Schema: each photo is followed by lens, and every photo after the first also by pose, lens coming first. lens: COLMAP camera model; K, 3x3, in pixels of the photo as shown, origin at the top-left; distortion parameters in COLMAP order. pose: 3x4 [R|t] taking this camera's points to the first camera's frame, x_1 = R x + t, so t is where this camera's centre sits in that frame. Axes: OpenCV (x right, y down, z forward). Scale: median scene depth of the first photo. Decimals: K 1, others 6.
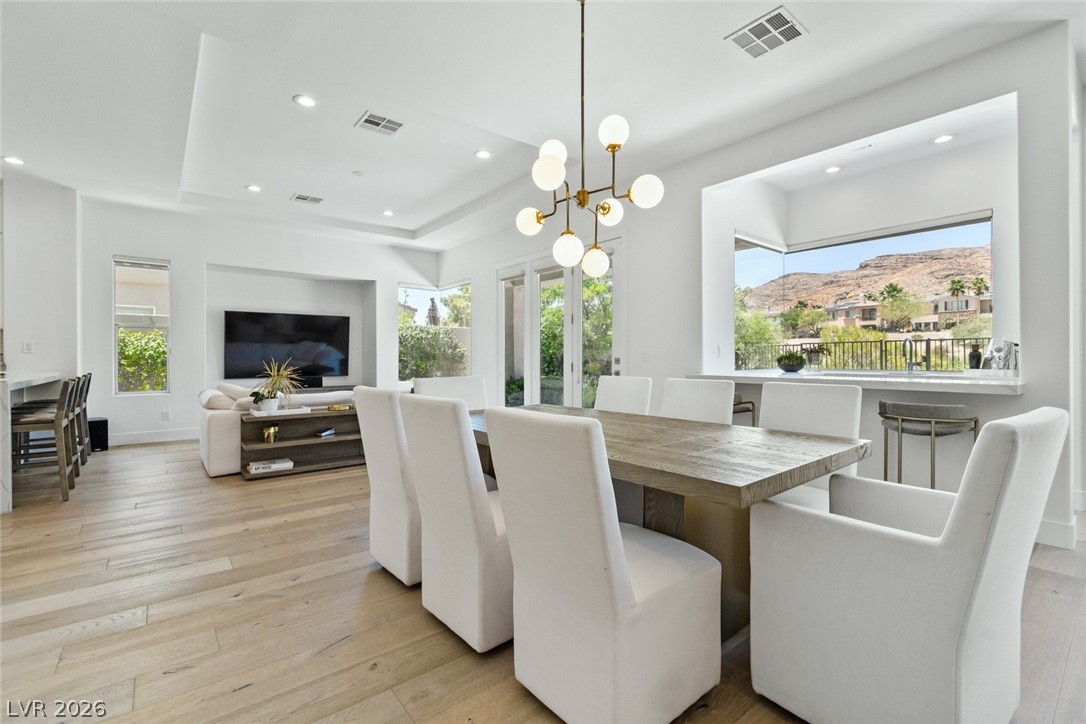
lens RADIAL K [[475.8, 0, 541.8], [0, 475.8, 360.0], [0, 0, 1]] dist [-0.001838, -0.000234]
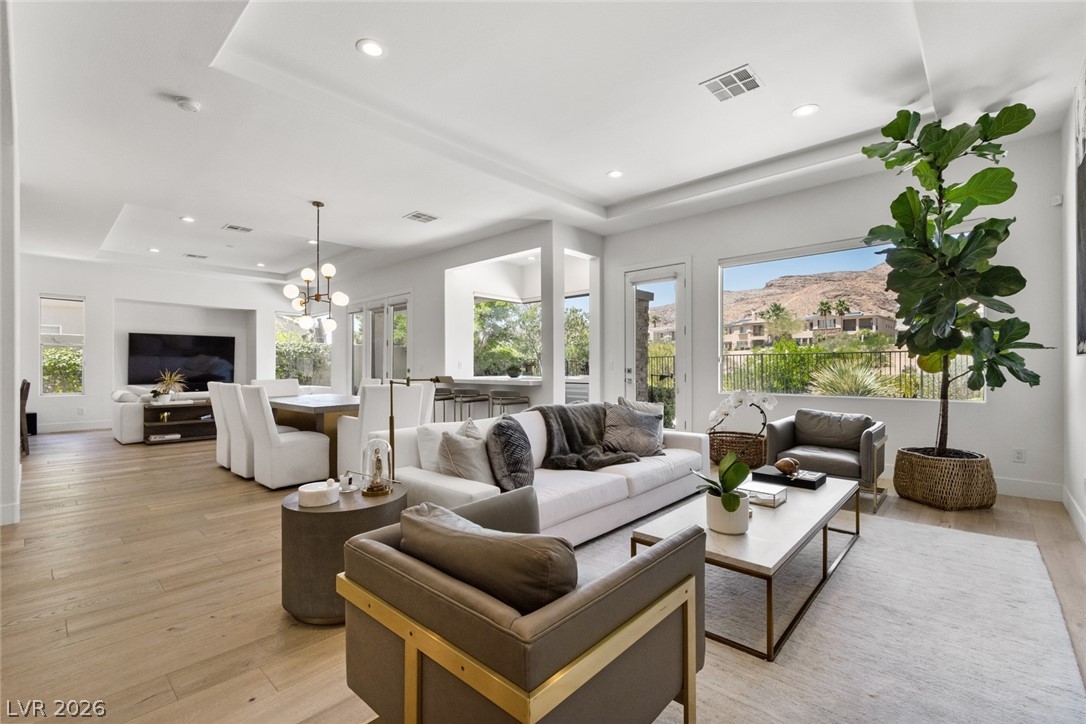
lens RADIAL K [[471.7, 0, 541.7], [0, 471.7, 367.7], [0, 0, 1]] dist [0.000656, -0.000270]
pose [[0.989454, 0.001175, 0.144846, 0.315998], [-0.000236, 0.999979, -0.006500, 0.001514], [-0.144850, 0.006397, 0.989433, -0.525136]]
